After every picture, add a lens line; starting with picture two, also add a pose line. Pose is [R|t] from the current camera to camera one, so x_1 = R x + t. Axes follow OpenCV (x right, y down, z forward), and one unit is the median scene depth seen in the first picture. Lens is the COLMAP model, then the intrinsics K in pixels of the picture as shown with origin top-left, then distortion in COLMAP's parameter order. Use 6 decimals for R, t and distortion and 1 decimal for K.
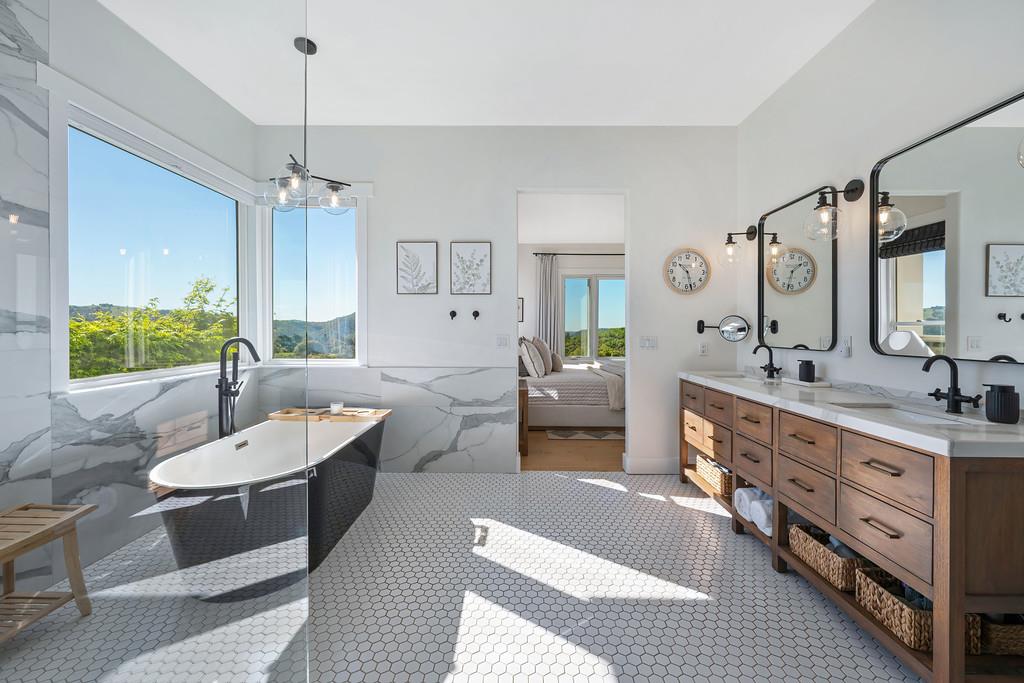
lens RADIAL K [[408.5, 0, 512.6], [0, 408.5, 332.3], [0, 0, 1]] dist [-0.002299, -0.000488]
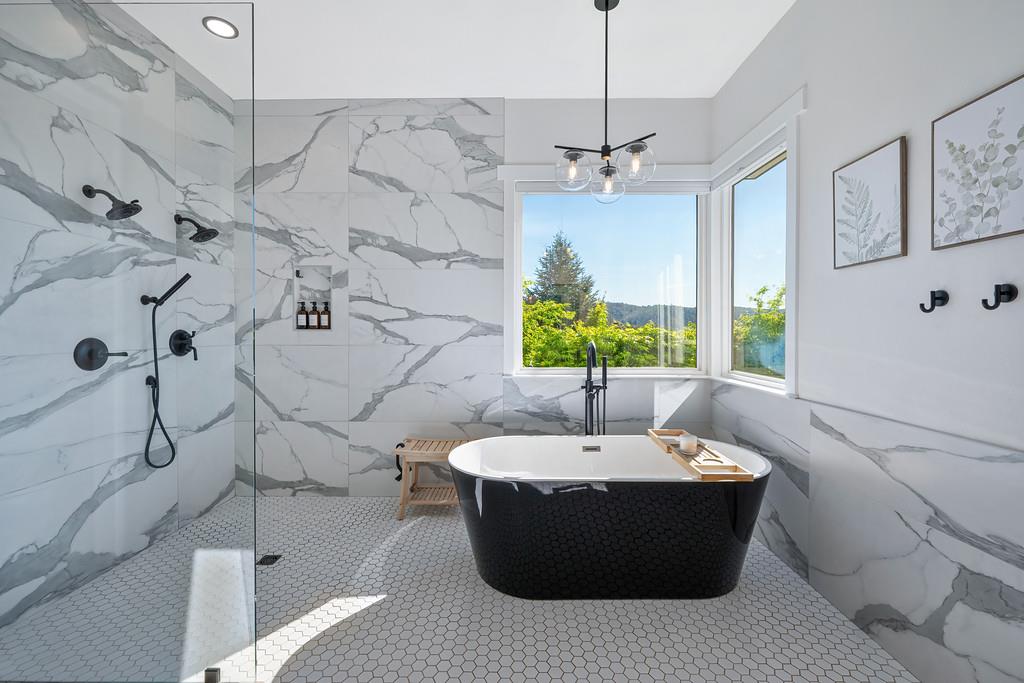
lens RADIAL K [[424.6, 0, 510.7], [0, 424.6, 338.0], [0, 0, 1]] dist [0.003417, 0.000349]
pose [[-0.009581, 0.011525, -0.999888, 0.278536], [-0.014265, 0.999830, 0.011661, -0.004689], [0.999852, 0.014375, -0.009415, 0.585459]]
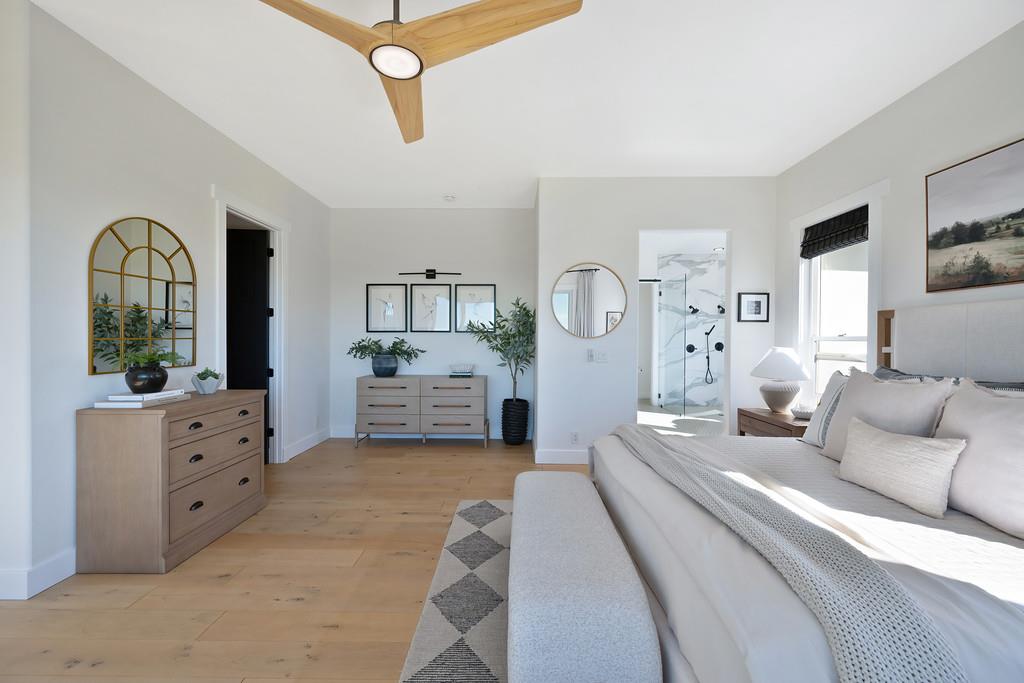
lens RADIAL K [[408.5, 0, 512.5], [0, 408.5, 341.8], [0, 0, 1]] dist [-0.002299, -0.000488]
pose [[-0.999923, -0.007732, 0.009749, 0.586619], [-0.007556, 0.999811, 0.017931, -0.031878], [-0.009886, 0.017856, -0.999792, 2.003752]]
